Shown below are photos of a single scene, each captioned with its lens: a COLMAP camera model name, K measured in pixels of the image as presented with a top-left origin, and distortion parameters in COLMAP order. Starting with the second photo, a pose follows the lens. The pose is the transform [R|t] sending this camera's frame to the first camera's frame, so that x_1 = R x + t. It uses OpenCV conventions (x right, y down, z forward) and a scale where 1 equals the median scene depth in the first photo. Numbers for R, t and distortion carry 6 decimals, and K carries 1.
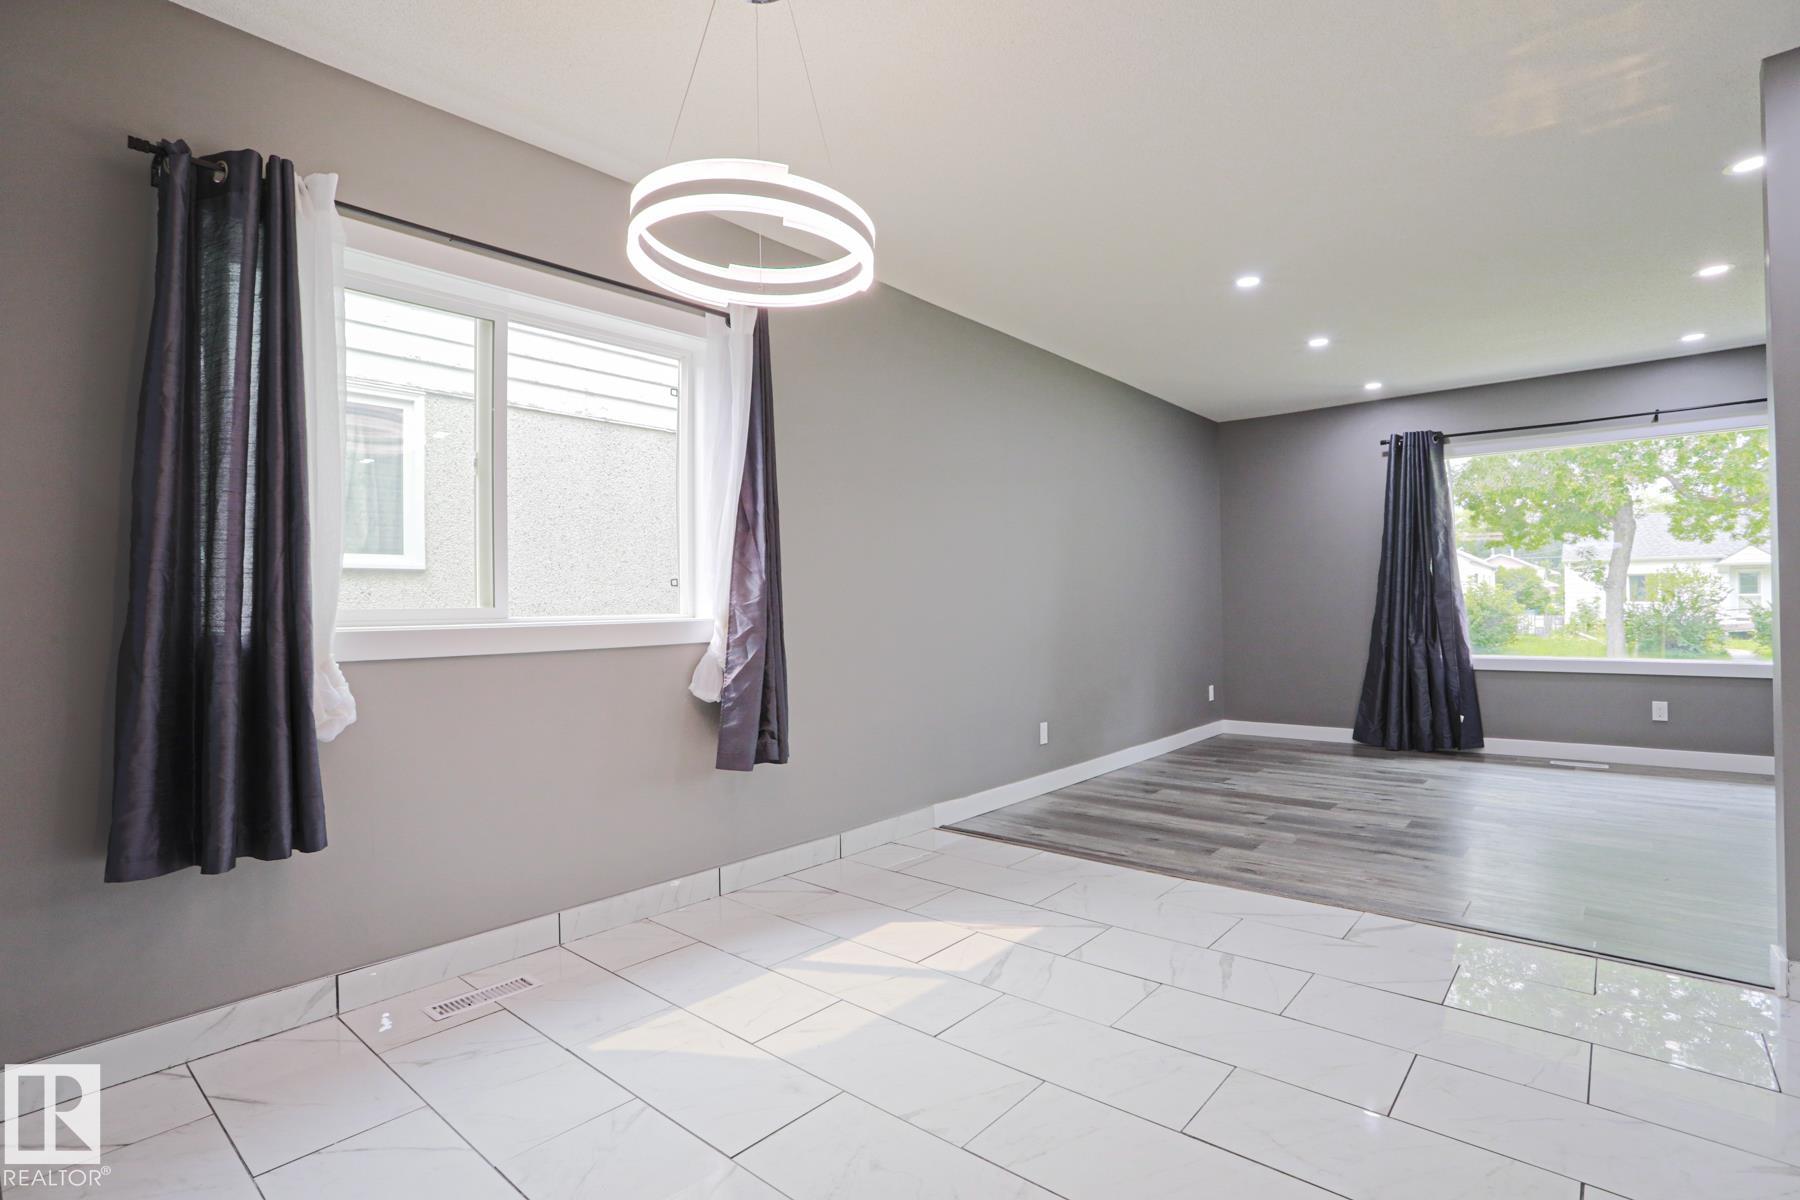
lens RADIAL K [[900.4, 0, 900.0], [0, 900.4, 600.0], [0, 0, 1]] dist [-0.069639, 0.037750]
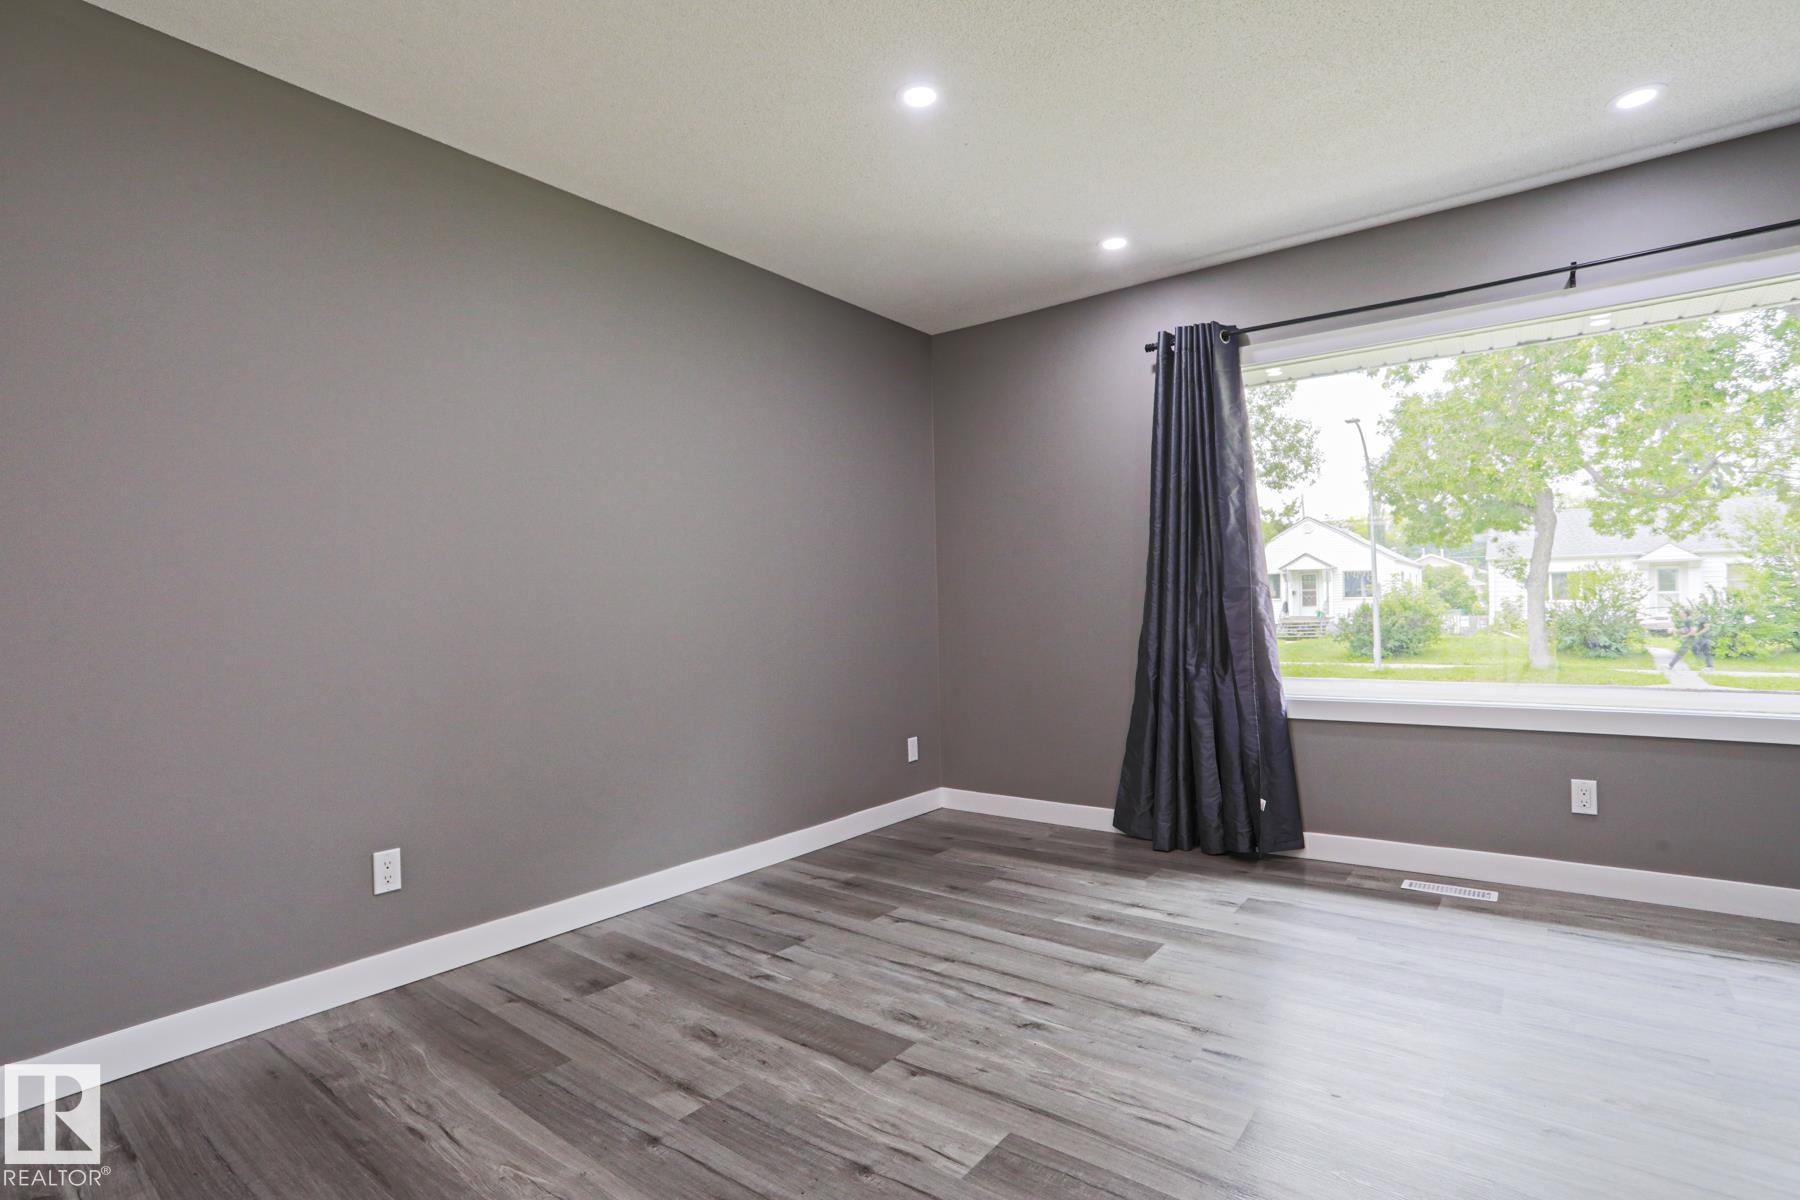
lens RADIAL K [[900.4, 0, 900.0], [0, 900.4, 600.0], [0, 0, 1]] dist [-0.069639, 0.037750]
pose [[0.998476, -0.007119, 0.054726, 0.082488], [0.007315, 0.999968, -0.003383, -0.000349], [-0.054700, 0.003778, 0.998496, 0.094895]]
